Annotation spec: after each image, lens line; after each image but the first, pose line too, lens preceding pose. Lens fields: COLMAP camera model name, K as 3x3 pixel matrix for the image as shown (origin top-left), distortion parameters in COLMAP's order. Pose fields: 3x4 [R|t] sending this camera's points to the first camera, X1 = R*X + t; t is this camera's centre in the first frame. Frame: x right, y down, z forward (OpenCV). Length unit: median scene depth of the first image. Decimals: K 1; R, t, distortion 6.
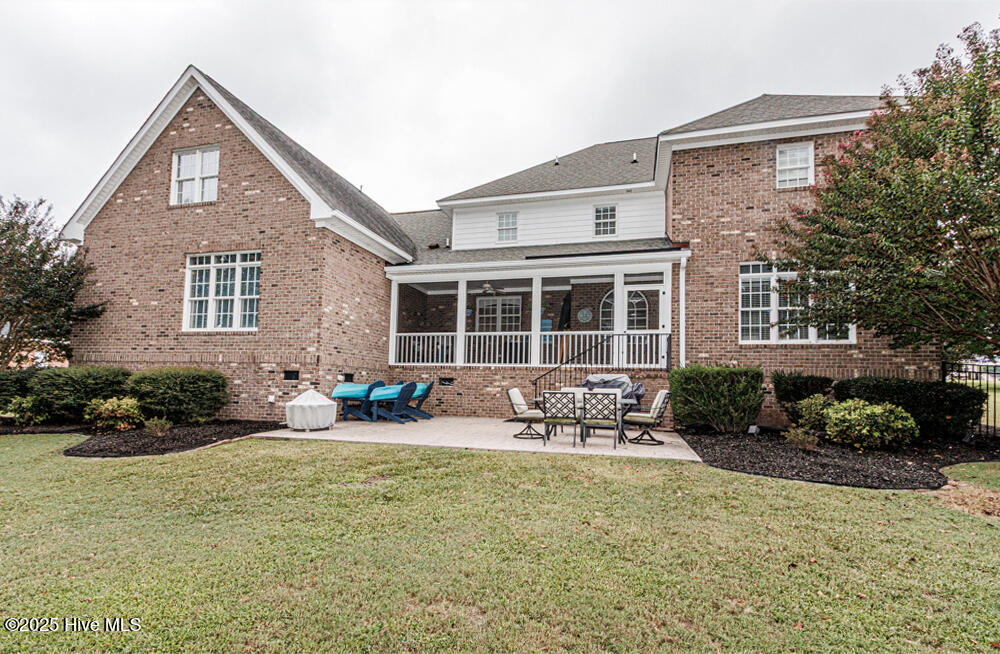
lens RADIAL K [[465.6, 0, 474.1], [0, 465.6, 365.7], [0, 0, 1]] dist [0.004954, -0.002949]
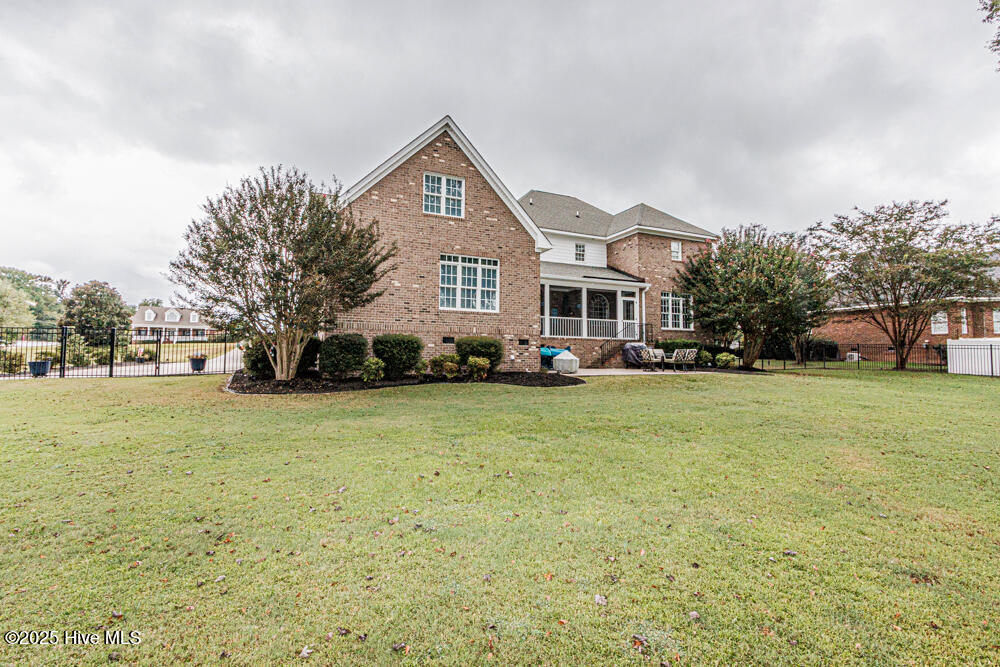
lens RADIAL K [[497.1, 0, 499.9], [0, 497.1, 331.2], [0, 0, 1]] dist [0.000743, 0.000848]
pose [[0.736449, 0.021244, 0.676160, -1.480033], [-0.017334, 0.999771, -0.012532, 0.005190], [-0.676271, -0.002491, 0.736648, -0.183615]]
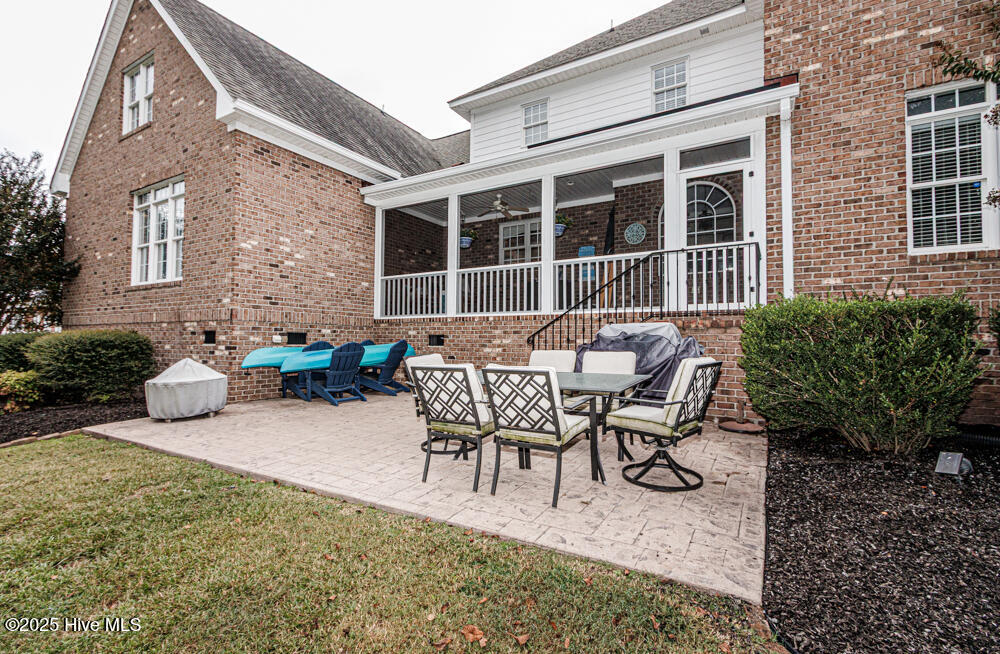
lens RADIAL K [[465.6, 0, 504.9], [0, 465.6, 325.3], [0, 0, 1]] dist [0.004954, -0.002949]
pose [[0.977775, -0.028613, -0.207694, 0.216517], [0.031347, 0.999460, 0.009884, 0.008997], [0.207299, -0.016175, 0.978144, 0.368387]]
